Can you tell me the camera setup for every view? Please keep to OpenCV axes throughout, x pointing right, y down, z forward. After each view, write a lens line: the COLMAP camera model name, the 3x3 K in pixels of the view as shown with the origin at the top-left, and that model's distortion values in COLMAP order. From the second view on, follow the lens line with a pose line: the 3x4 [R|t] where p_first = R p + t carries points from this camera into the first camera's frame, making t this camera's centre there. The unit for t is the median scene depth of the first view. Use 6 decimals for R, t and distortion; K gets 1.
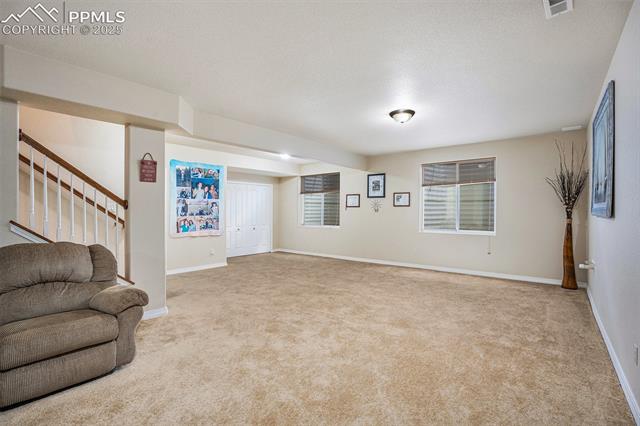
lens RADIAL K [[305.4, 0, 320.0], [0, 305.4, 213.0], [0, 0, 1]] dist [-0.024439, -0.000053]
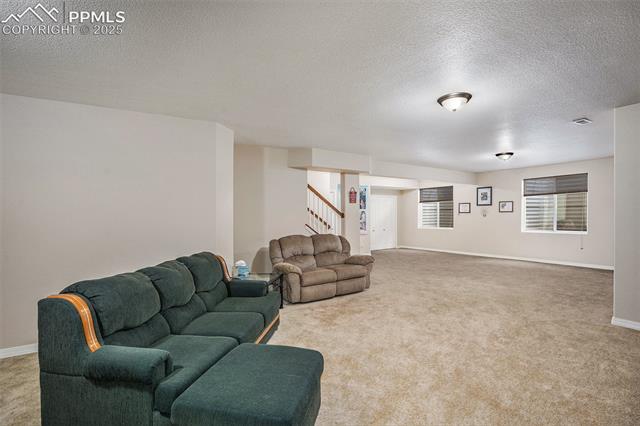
lens RADIAL K [[340.7, 0, 320.0], [0, 340.7, 213.0], [0, 0, 1]] dist [-0.000533, 0.000244]
pose [[0.967679, -0.011724, -0.251913, -0.128757], [0.010322, 0.999923, -0.006885, -0.016317], [0.251975, 0.004062, 0.967725, -0.582033]]
